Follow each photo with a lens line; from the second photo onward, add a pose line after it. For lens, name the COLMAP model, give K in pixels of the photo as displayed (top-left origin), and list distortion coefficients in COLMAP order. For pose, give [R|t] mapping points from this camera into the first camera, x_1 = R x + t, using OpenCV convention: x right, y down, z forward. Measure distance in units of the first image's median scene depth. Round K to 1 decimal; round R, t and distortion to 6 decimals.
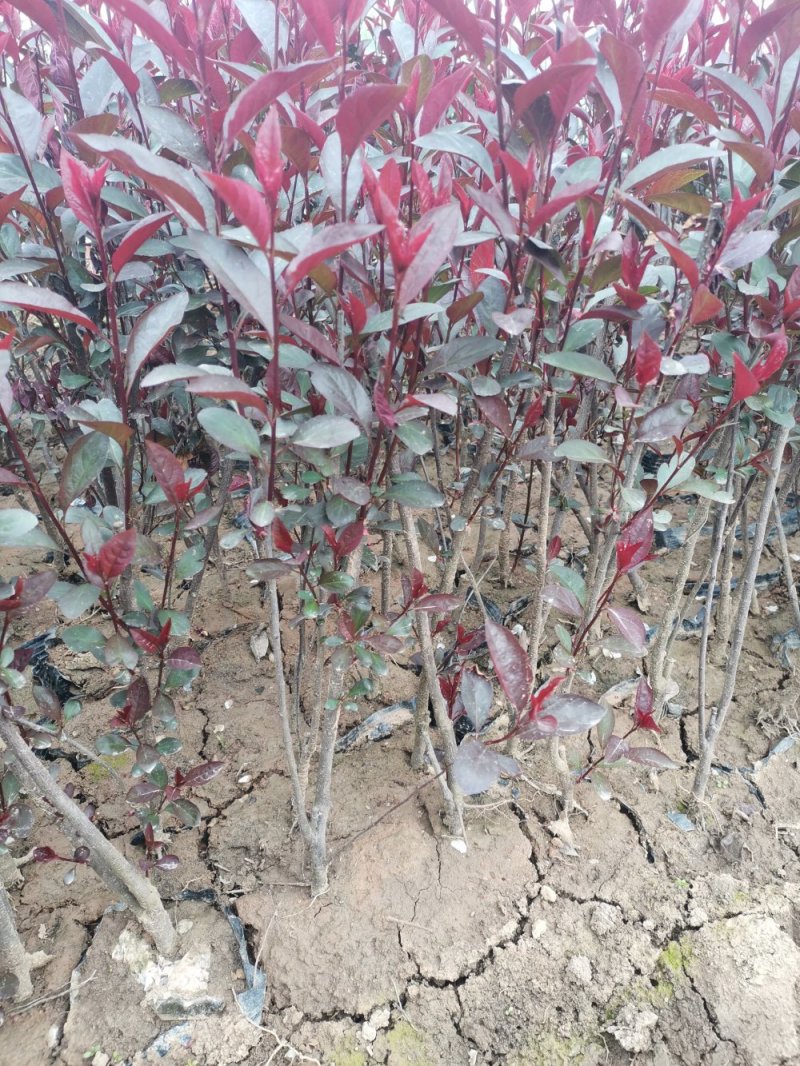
lens RADIAL K [[812.7, 0, 401.4], [0, 812.7, 531.8], [0, 0, 1]] dist [0.023527, 0.000401]
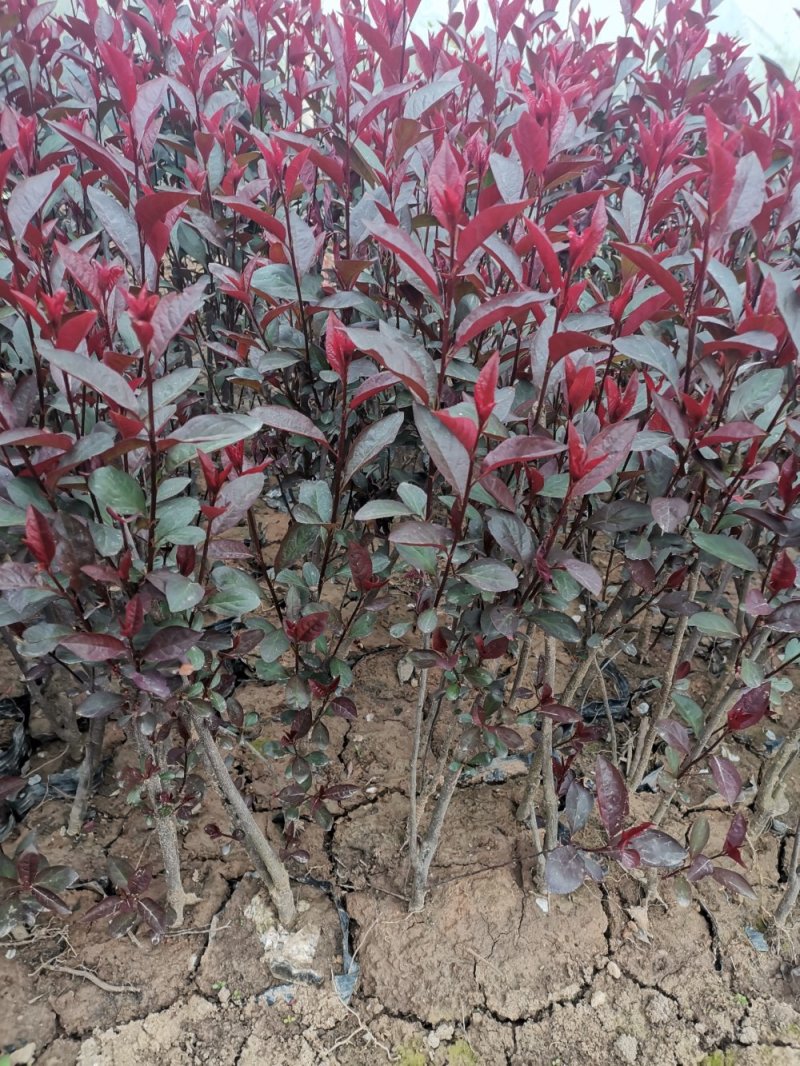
lens RADIAL K [[812.7, 0, 397.9], [0, 812.7, 533.3], [0, 0, 1]] dist [0.023527, 0.000401]
pose [[0.961030, 0.195875, -0.195077, -0.001500], [-0.187501, 0.980388, 0.060693, -0.155372], [0.203139, -0.021751, 0.978908, -0.141445]]
